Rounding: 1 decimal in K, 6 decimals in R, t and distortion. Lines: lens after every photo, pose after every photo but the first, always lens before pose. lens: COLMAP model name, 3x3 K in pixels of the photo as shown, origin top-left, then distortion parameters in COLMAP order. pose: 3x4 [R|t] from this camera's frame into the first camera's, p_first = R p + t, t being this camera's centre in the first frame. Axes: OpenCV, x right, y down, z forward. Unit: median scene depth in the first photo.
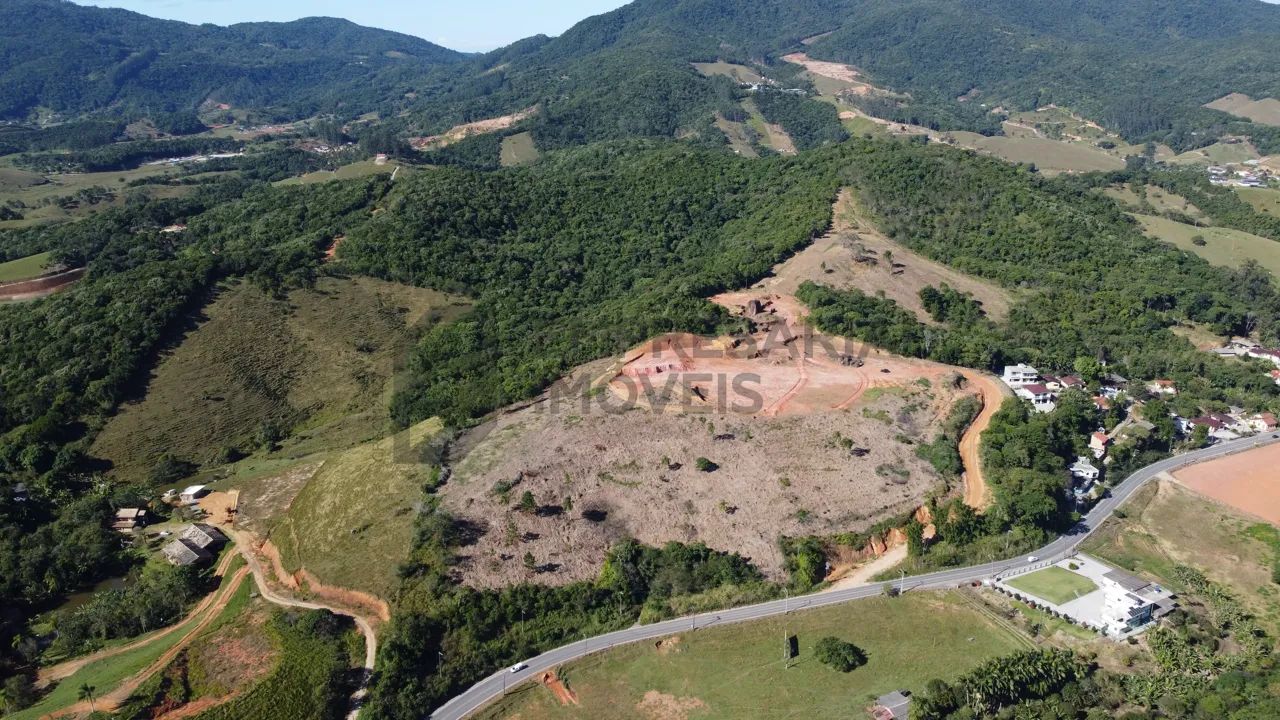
lens RADIAL K [[967.7, 0, 636.7], [0, 967.7, 359.9], [0, 0, 1]] dist [-0.006974, 0.007845]
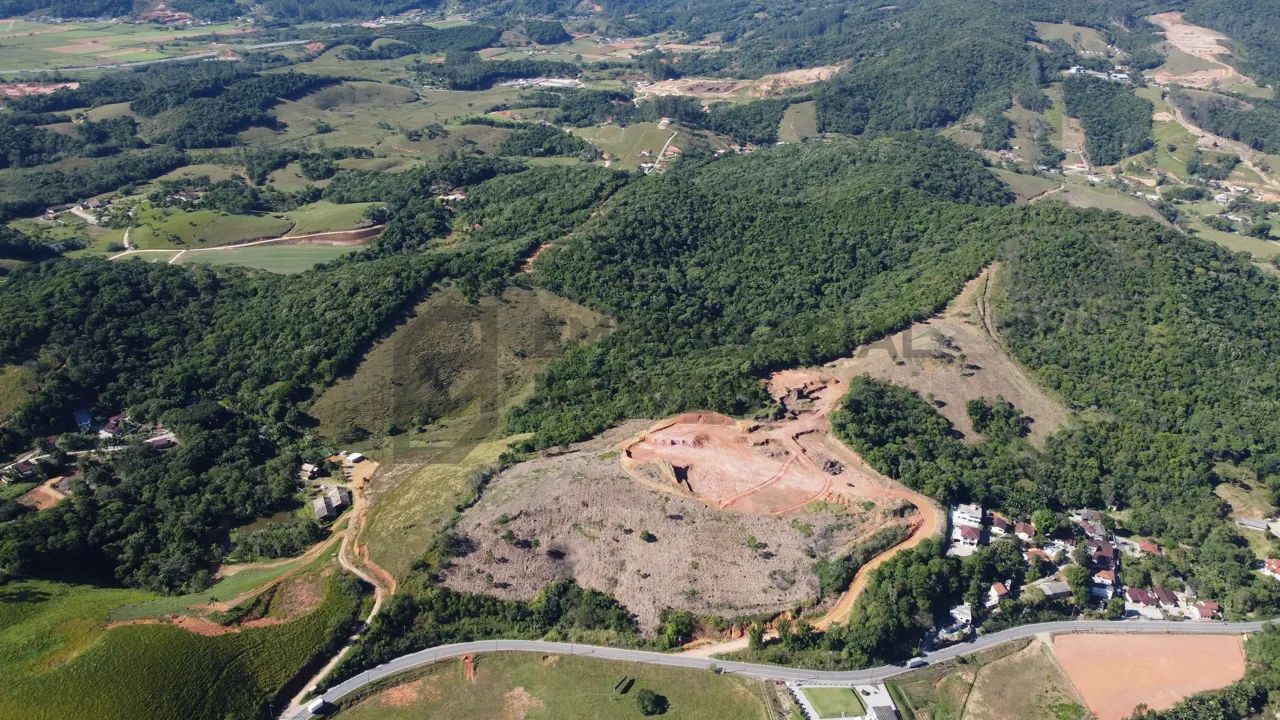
lens RADIAL K [[967.7, 0, 638.4], [0, 967.7, 354.2], [0, 0, 1]] dist [-0.006974, 0.007845]
pose [[0.922115, 0.203702, -0.328951, 0.384842], [-0.165753, 0.976198, 0.139869, -0.281820], [0.349613, -0.074451, 0.933931, -0.233416]]
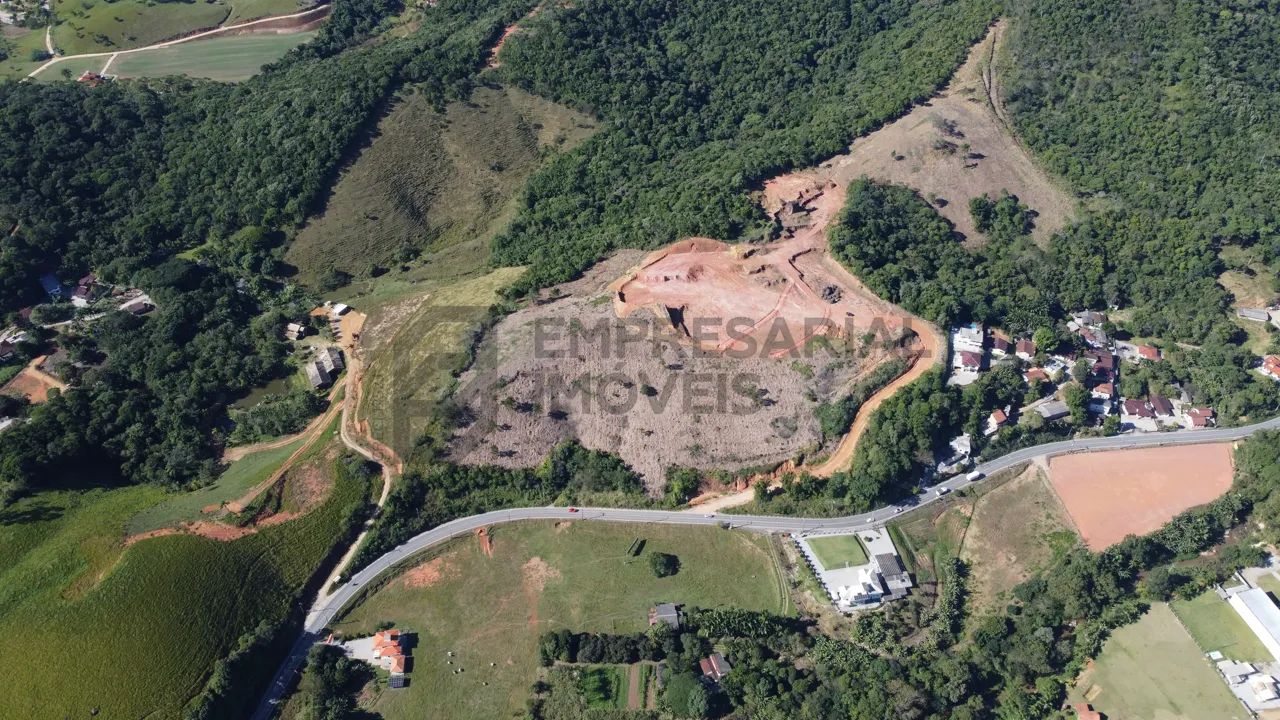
lens RADIAL K [[967.7, 0, 637.8], [0, 967.7, 353.0], [0, 0, 1]] dist [-0.006974, 0.007845]
pose [[0.940914, 0.225893, -0.252297, 0.327875], [-0.100870, 0.898147, 0.427969, -0.439556], [0.323275, -0.377233, 0.867865, -0.150426]]
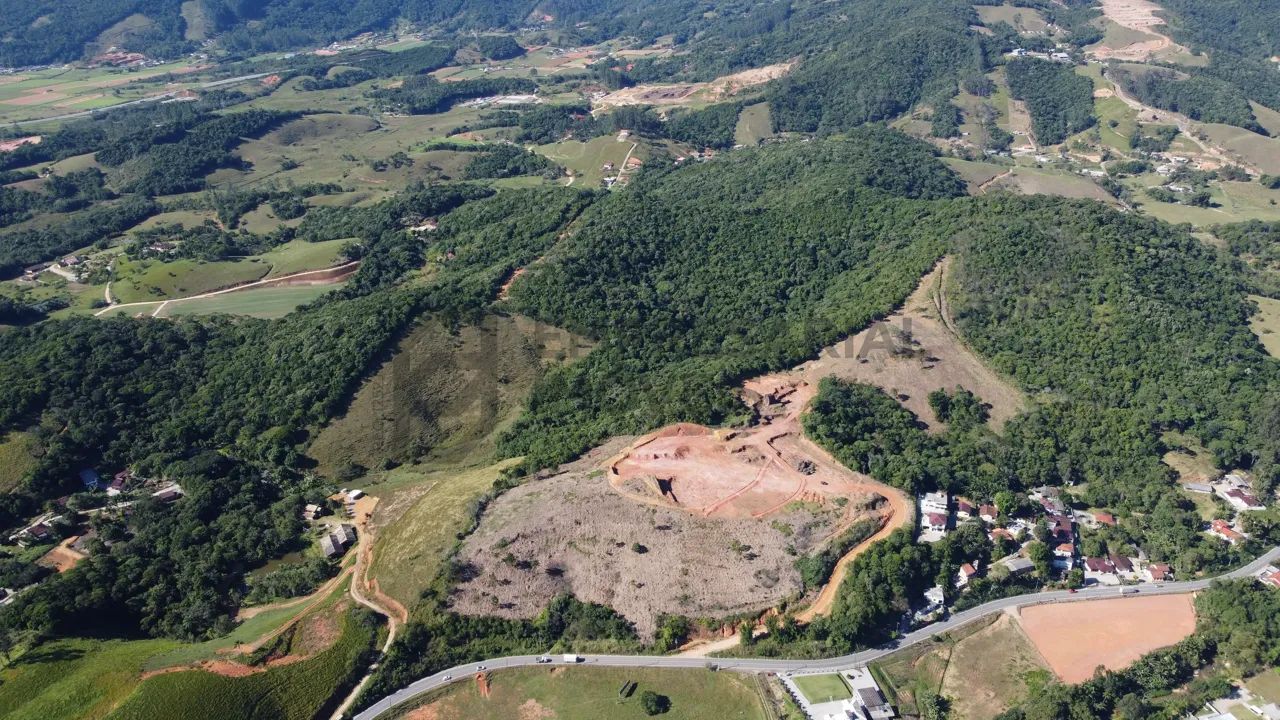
lens RADIAL K [[967.7, 0, 638.2], [0, 967.7, 354.6], [0, 0, 1]] dist [-0.006974, 0.007845]
pose [[0.942747, 0.130764, -0.306805, 0.405030], [-0.091374, 0.986001, 0.139472, -0.325309], [0.320748, -0.103452, 0.941498, -0.304317]]
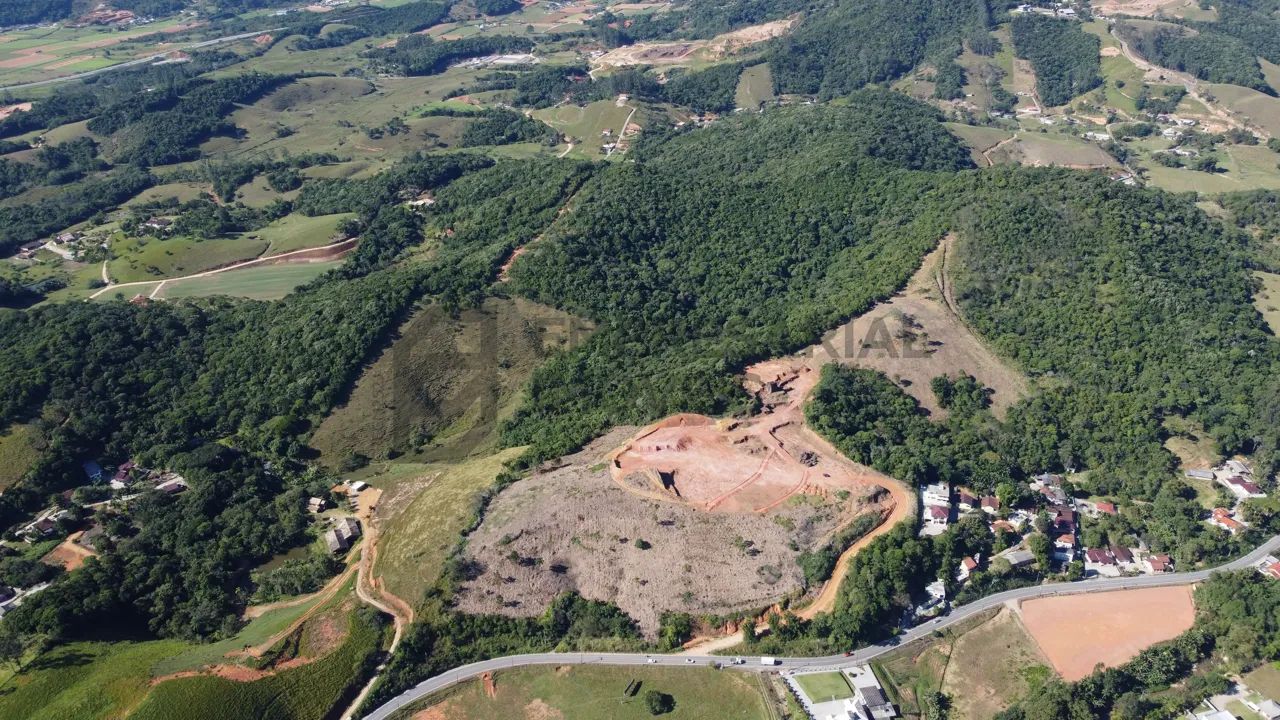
lens RADIAL K [[967.7, 0, 638.2], [0, 967.7, 354.5], [0, 0, 1]] dist [-0.006974, 0.007845]
pose [[0.943653, 0.139507, -0.300093, 0.393006], [-0.084194, 0.978171, 0.189979, -0.382943], [0.320046, -0.154009, 0.934800, -0.291276]]
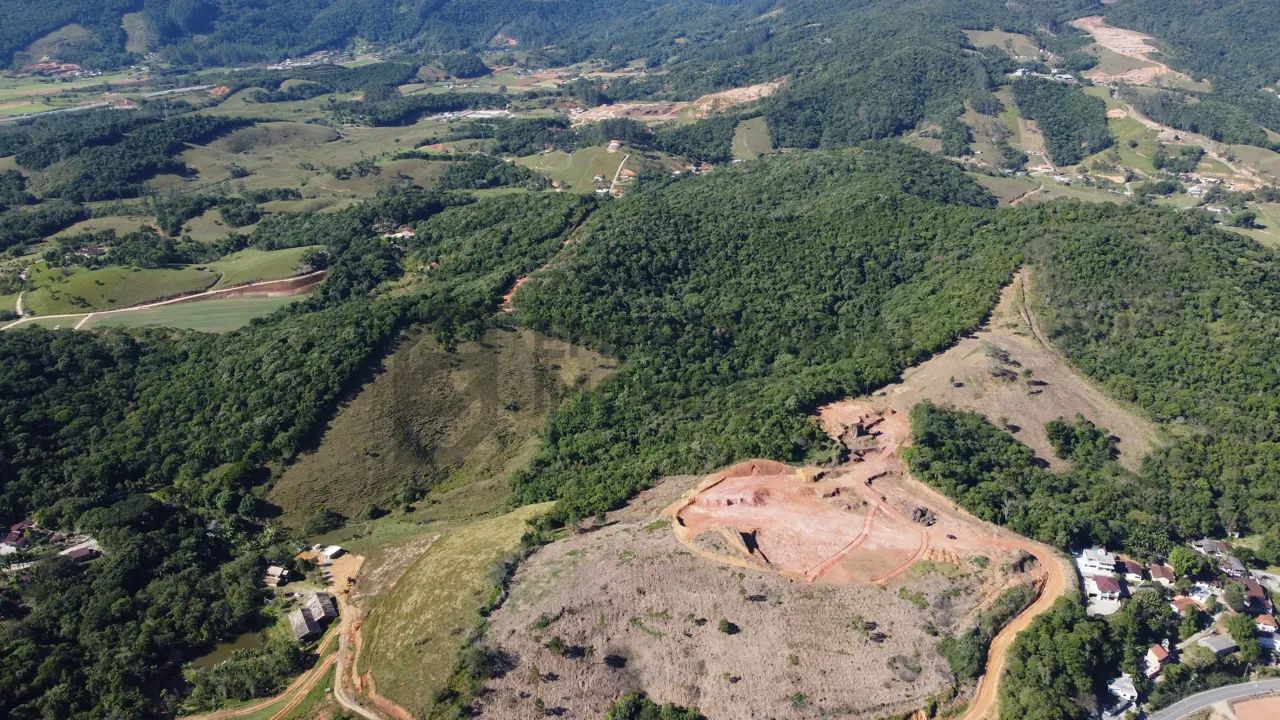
lens RADIAL K [[967.7, 0, 638.7], [0, 967.7, 356.0], [0, 0, 1]] dist [-0.006974, 0.007845]
pose [[0.957642, 0.125683, -0.259088, 0.184059], [-0.104274, 0.990017, 0.094834, -0.242607], [0.268420, -0.063801, 0.961187, -0.055974]]
